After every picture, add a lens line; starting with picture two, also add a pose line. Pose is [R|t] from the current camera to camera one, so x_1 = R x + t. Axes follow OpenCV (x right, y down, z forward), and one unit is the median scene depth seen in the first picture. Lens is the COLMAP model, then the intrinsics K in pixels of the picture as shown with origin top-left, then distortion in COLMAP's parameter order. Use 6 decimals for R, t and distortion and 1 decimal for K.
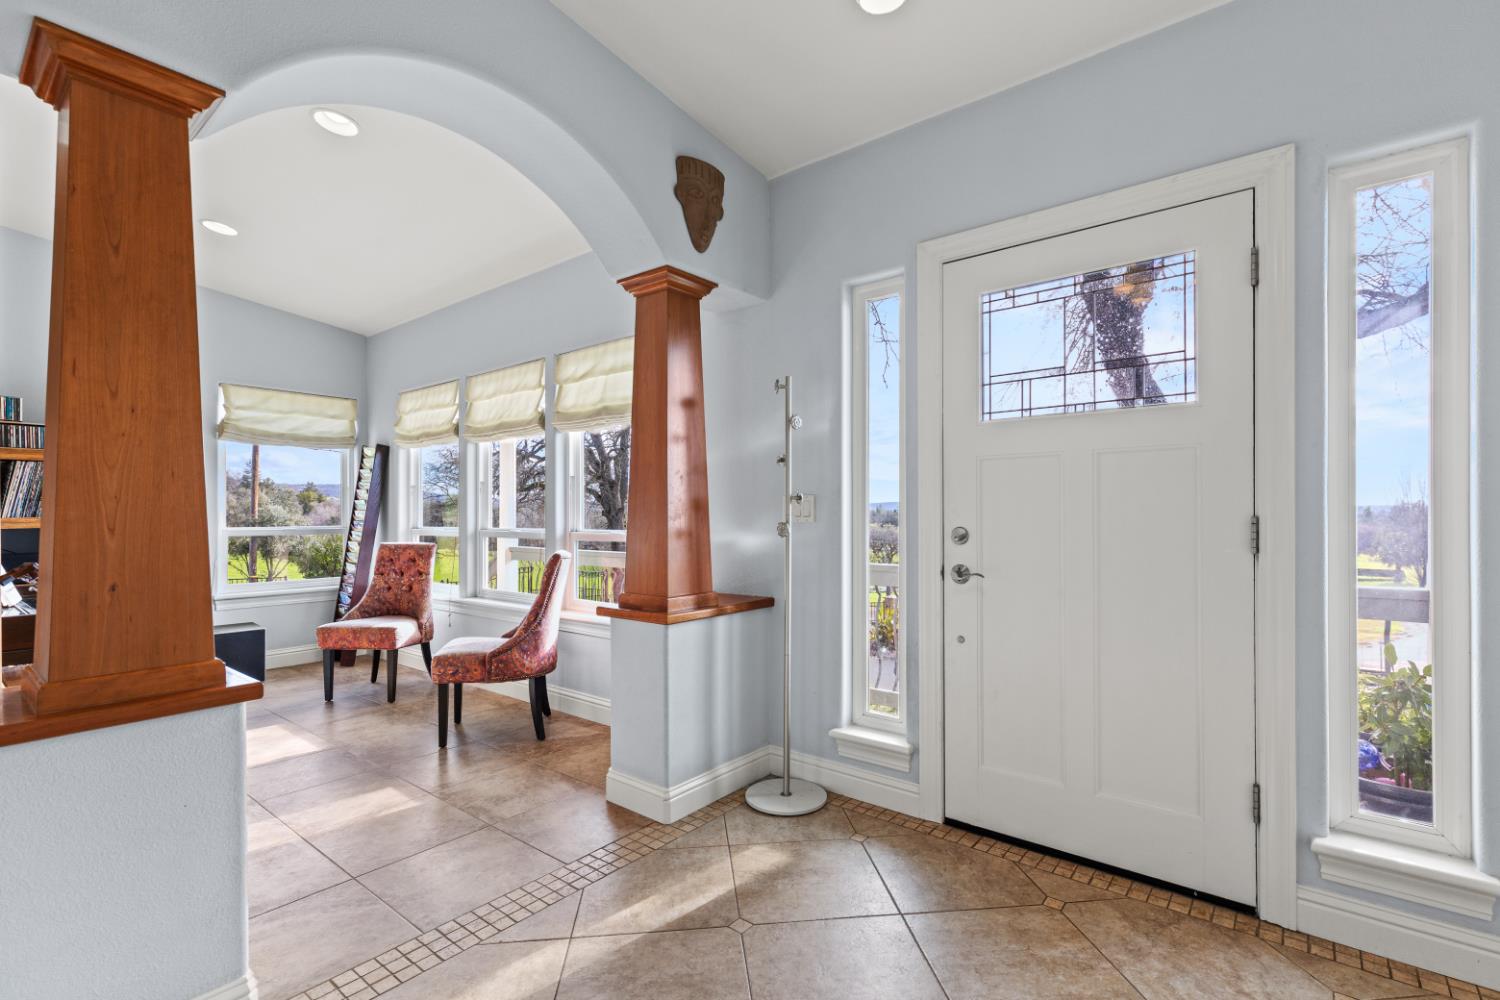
lens RADIAL K [[677.9, 0, 752.4], [0, 677.9, 505.3], [0, 0, 1]] dist [0.003193, 0.000124]
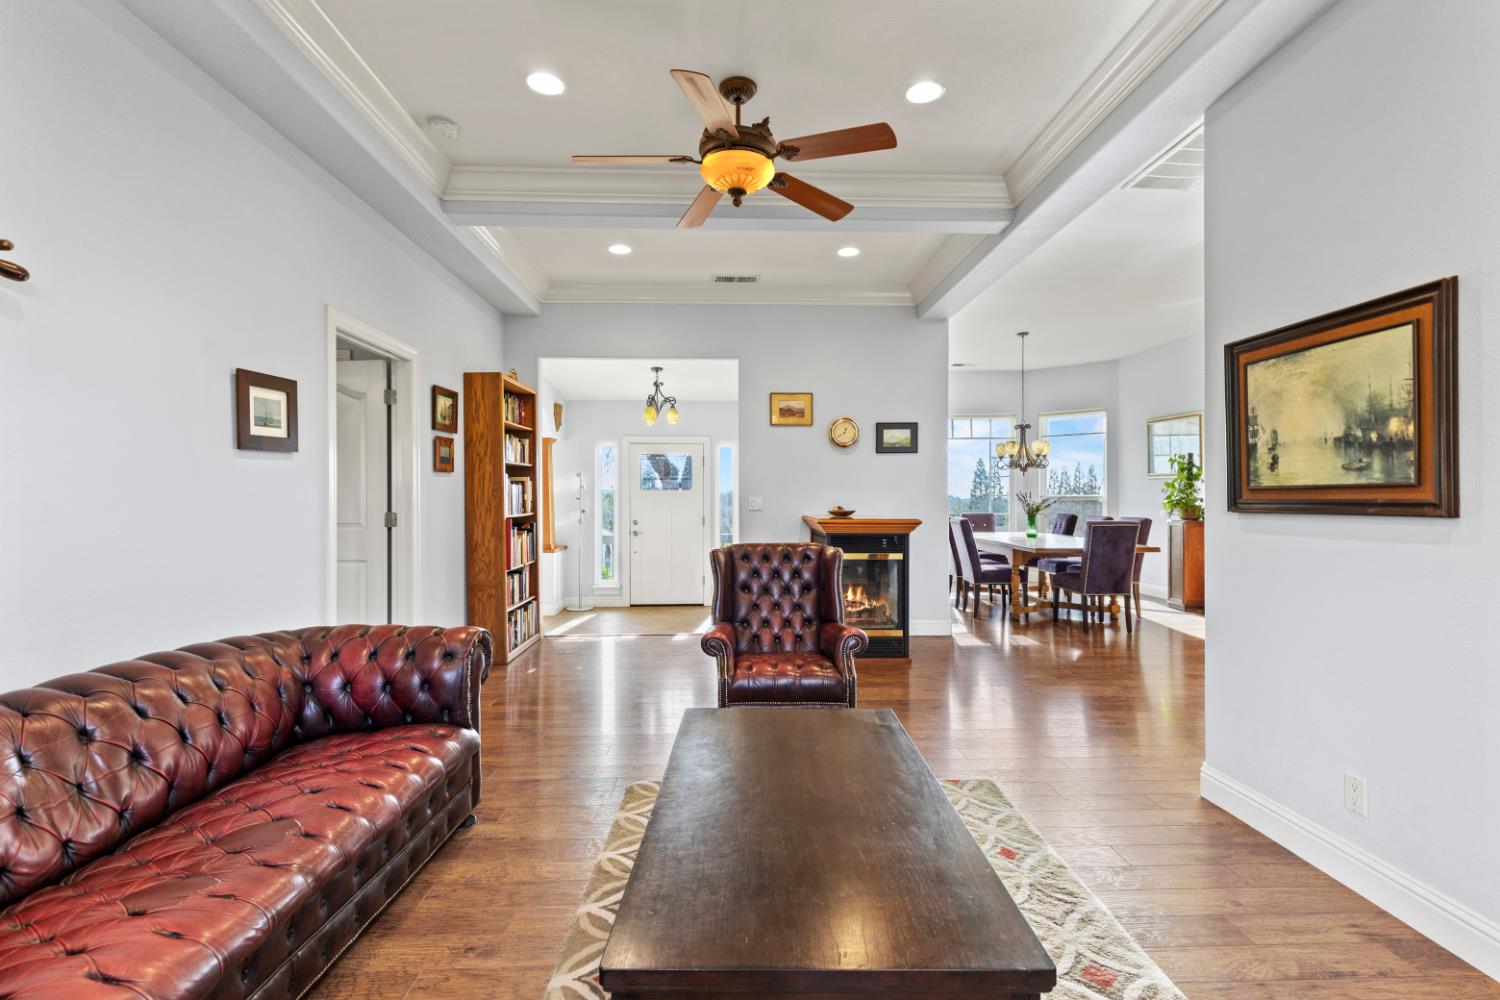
lens RADIAL K [[677.9, 0, 750.0], [0, 677.9, 501.0], [0, 0, 1]] dist [0.003193, 0.000124]
pose [[0.764491, -0.000426, 0.644634, -1.427478], [-0.004283, 0.999974, 0.005739, -0.084643], [-0.644620, -0.007148, 0.764470, -1.961769]]
